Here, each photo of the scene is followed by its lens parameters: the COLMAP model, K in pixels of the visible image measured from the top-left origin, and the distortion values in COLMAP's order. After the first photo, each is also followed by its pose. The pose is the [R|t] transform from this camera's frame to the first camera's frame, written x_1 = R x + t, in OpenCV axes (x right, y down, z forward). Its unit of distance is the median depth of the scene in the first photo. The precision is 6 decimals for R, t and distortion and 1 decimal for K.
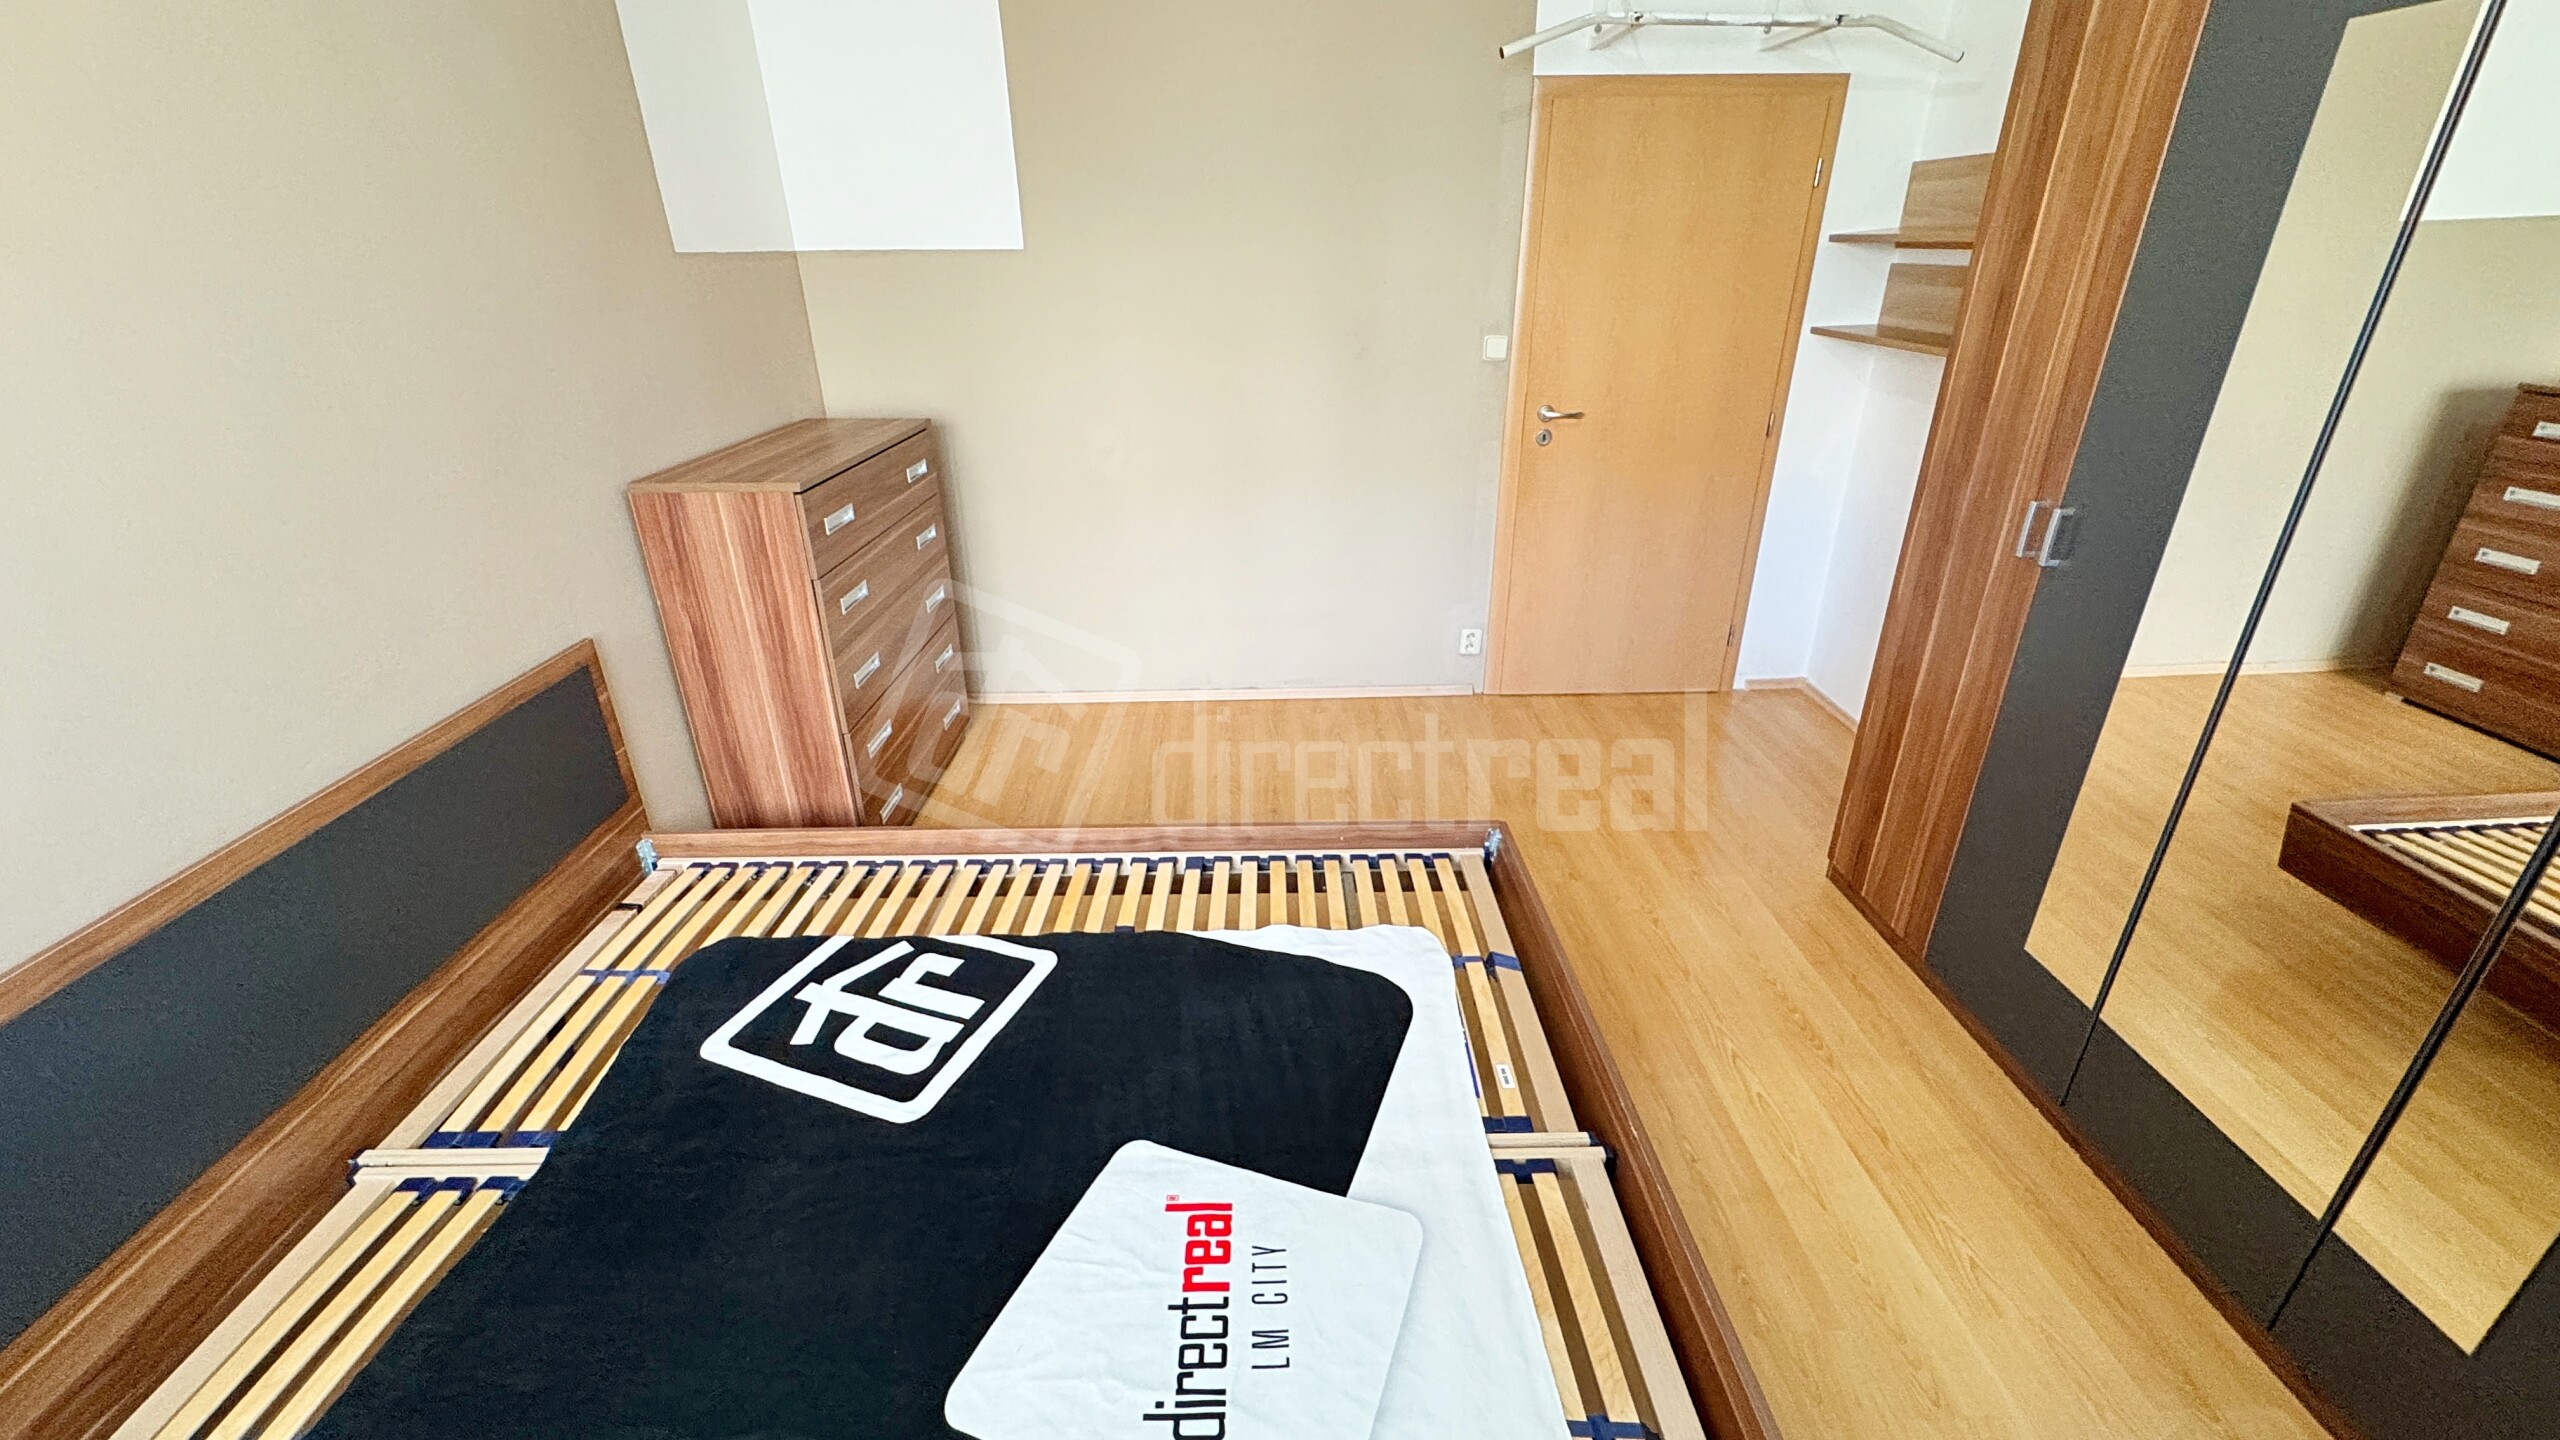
lens RADIAL K [[1033.0, 0, 1281.9], [0, 1033.0, 718.1], [0, 0, 1]] dist [-0.001559, 0.000207]
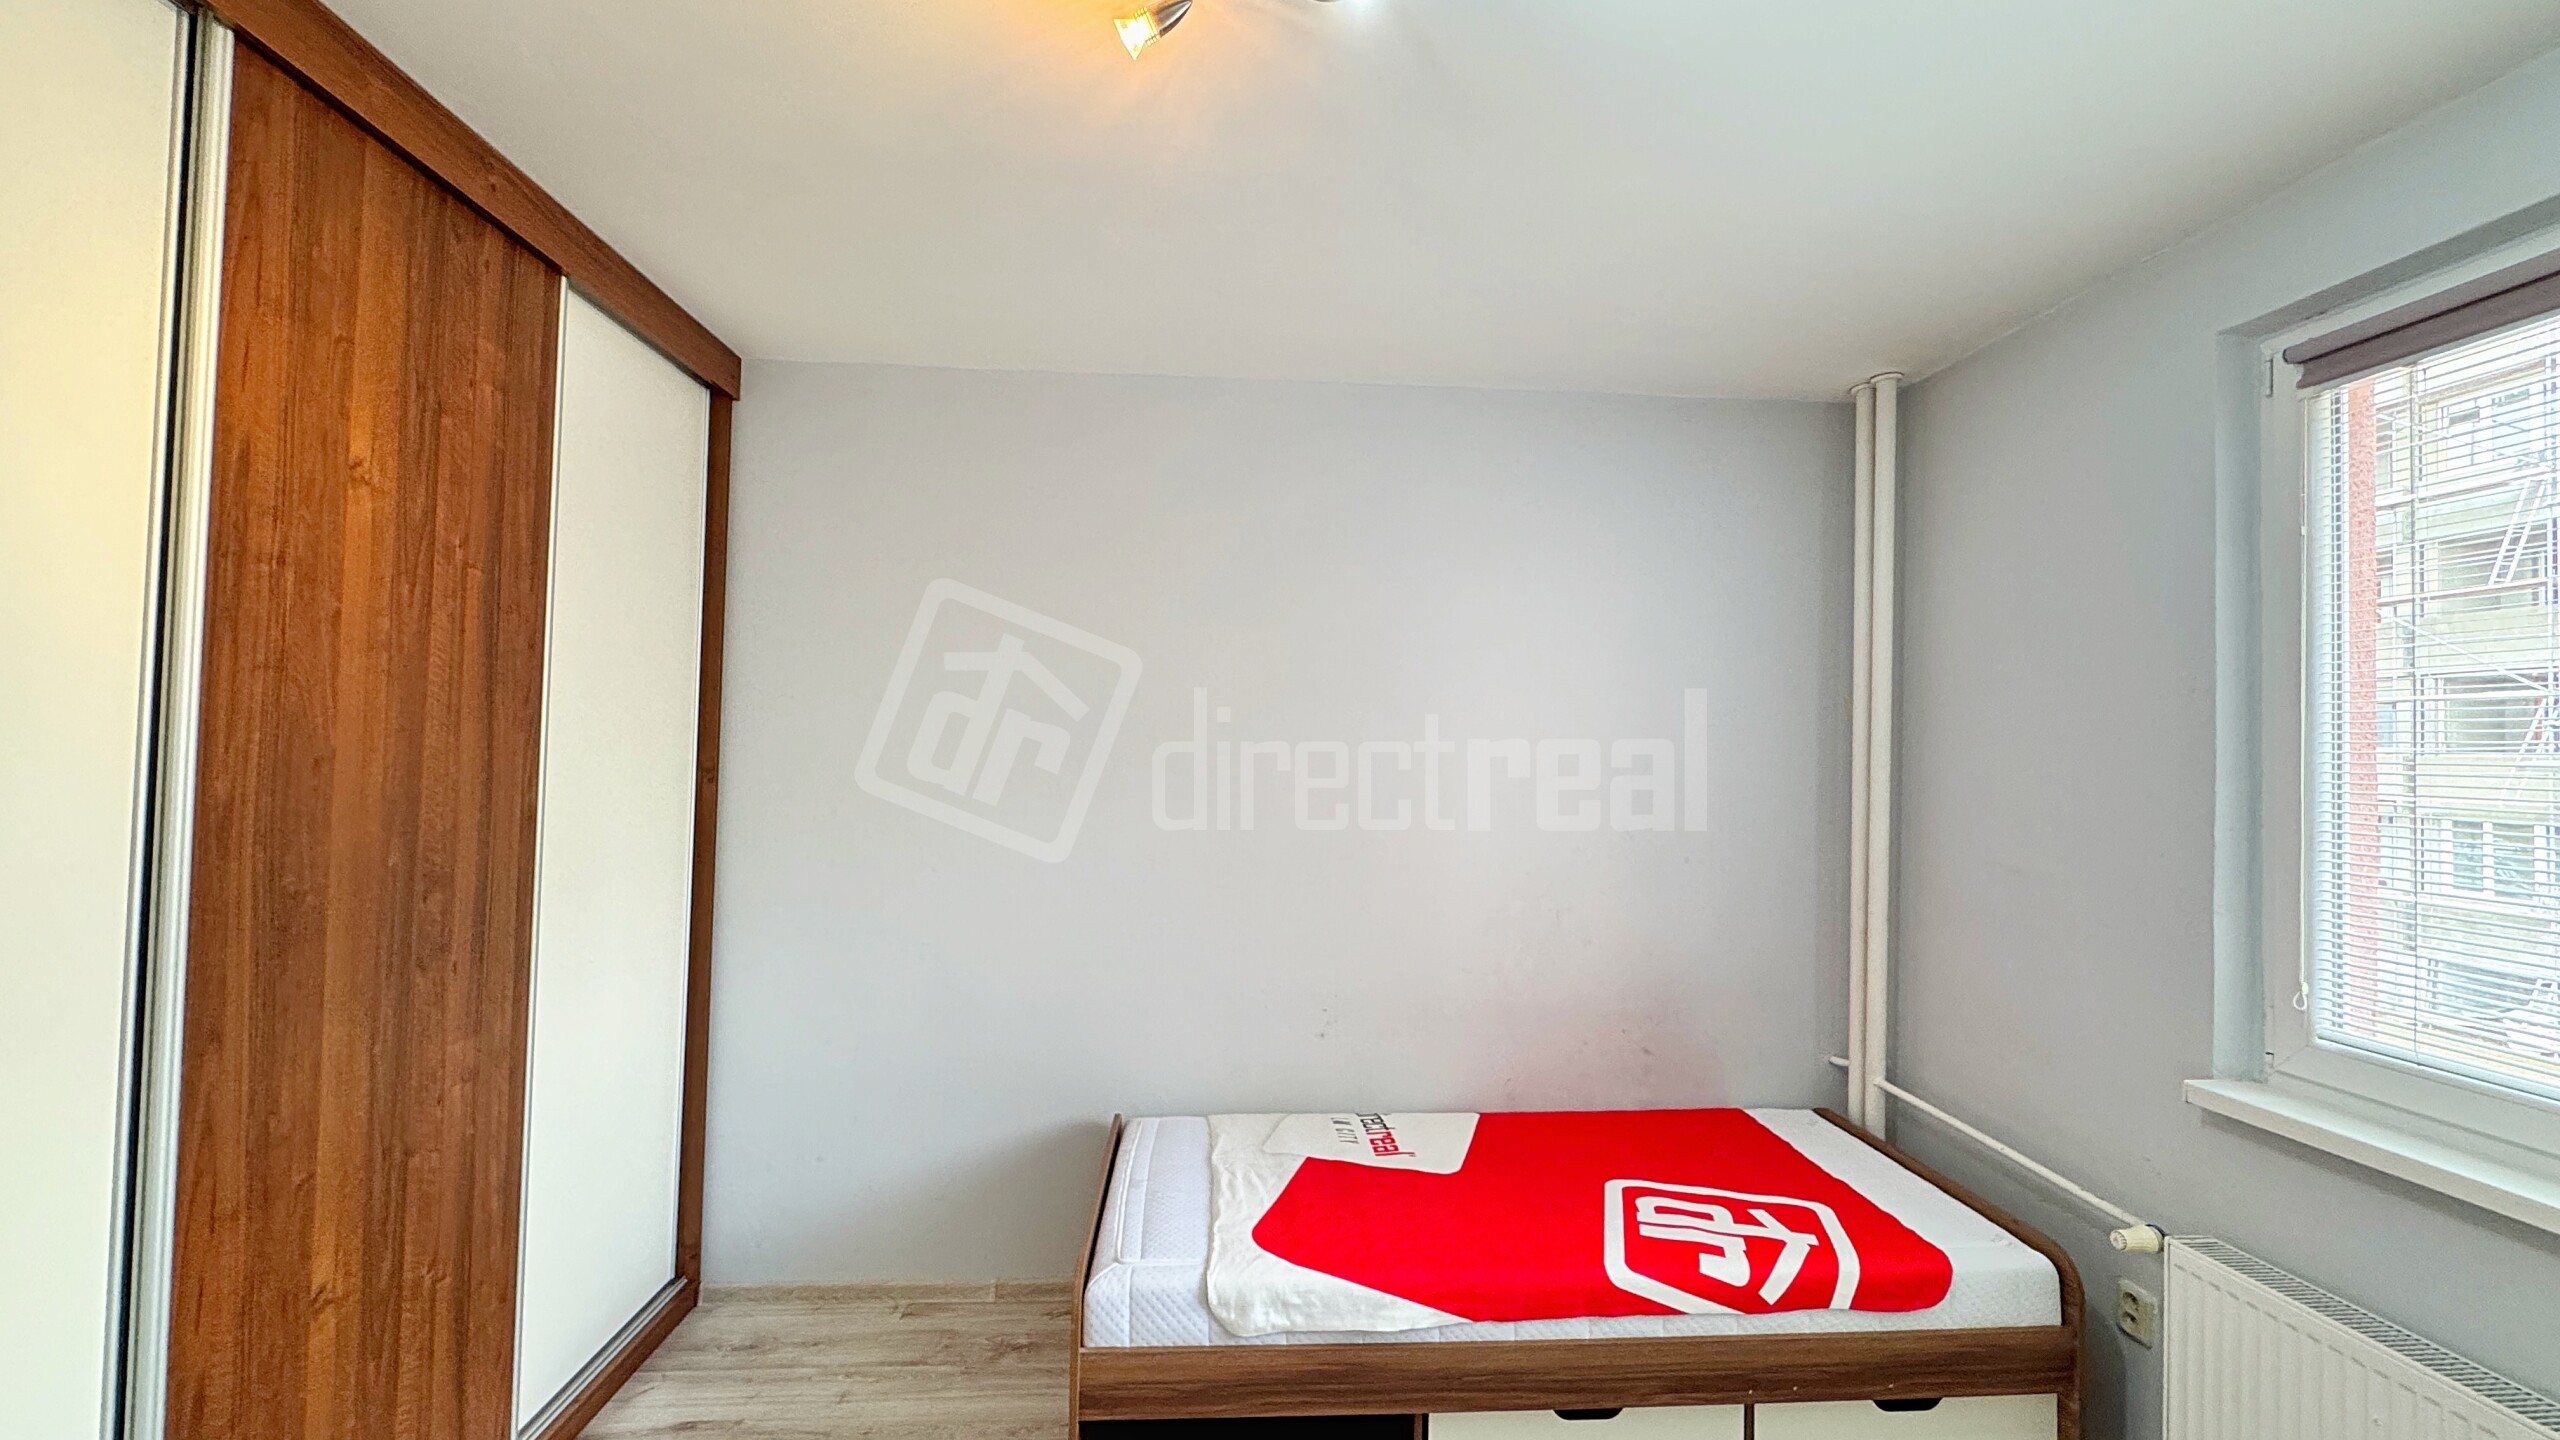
lens RADIAL K [[1027.3, 0, 1277.3], [0, 1027.3, 719.7], [0, 0, 1]] dist [-0.002622, 0.000482]
pose [[-0.998289, -0.006012, -0.058157, 0.152597], [-0.028375, 0.919523, 0.392010, -0.594954], [0.051120, 0.392990, -0.918121, 1.617485]]
